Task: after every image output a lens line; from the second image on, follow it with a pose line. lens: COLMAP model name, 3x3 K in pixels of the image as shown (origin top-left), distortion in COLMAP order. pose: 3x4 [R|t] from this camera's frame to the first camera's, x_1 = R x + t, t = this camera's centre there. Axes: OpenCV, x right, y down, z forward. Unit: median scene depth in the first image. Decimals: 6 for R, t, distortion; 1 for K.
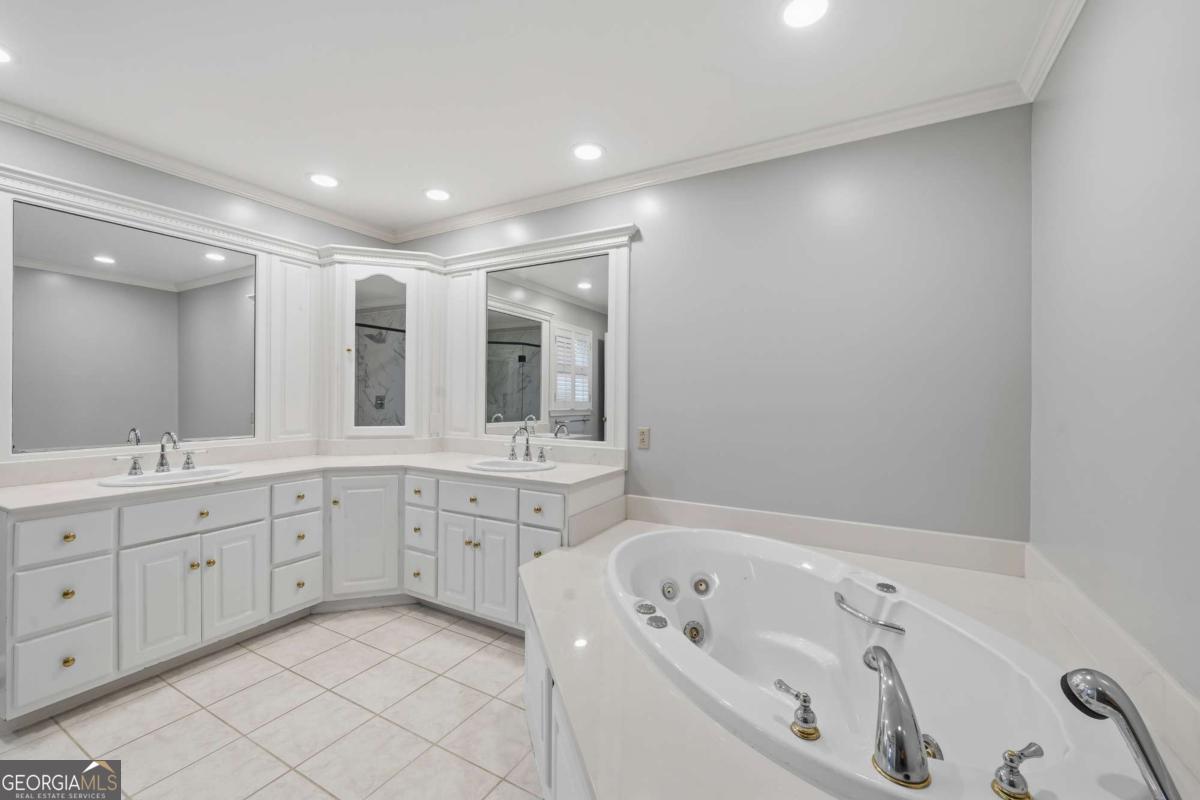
lens RADIAL K [[490.0, 0, 597.6], [0, 490.0, 394.1], [0, 0, 1]] dist [0.010722, -0.000243]
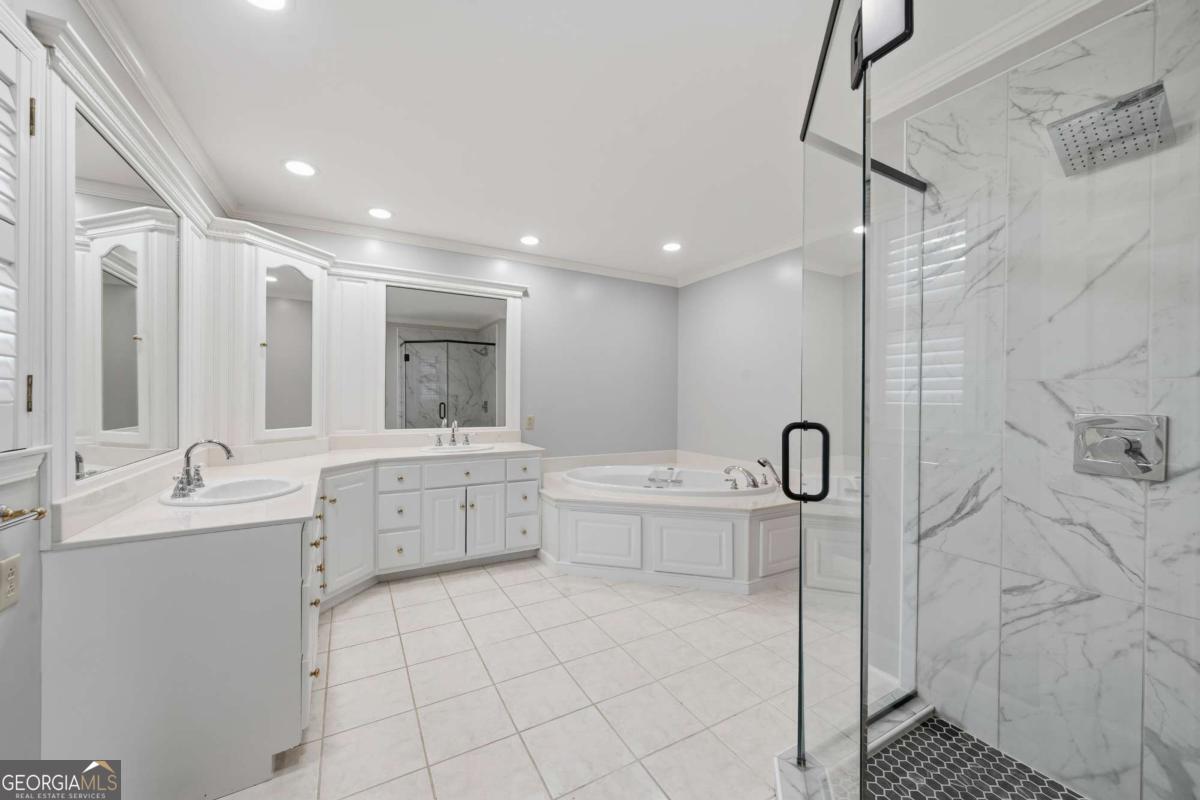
lens RADIAL K [[448.1, 0, 599.8], [0, 448.1, 401.1], [0, 0, 1]] dist [-0.007924, -0.000177]
pose [[0.516318, -0.006783, 0.856370, -1.003896], [0.000089, 0.999969, 0.007866, 0.009758], [-0.856397, -0.003985, 0.516302, 0.060706]]
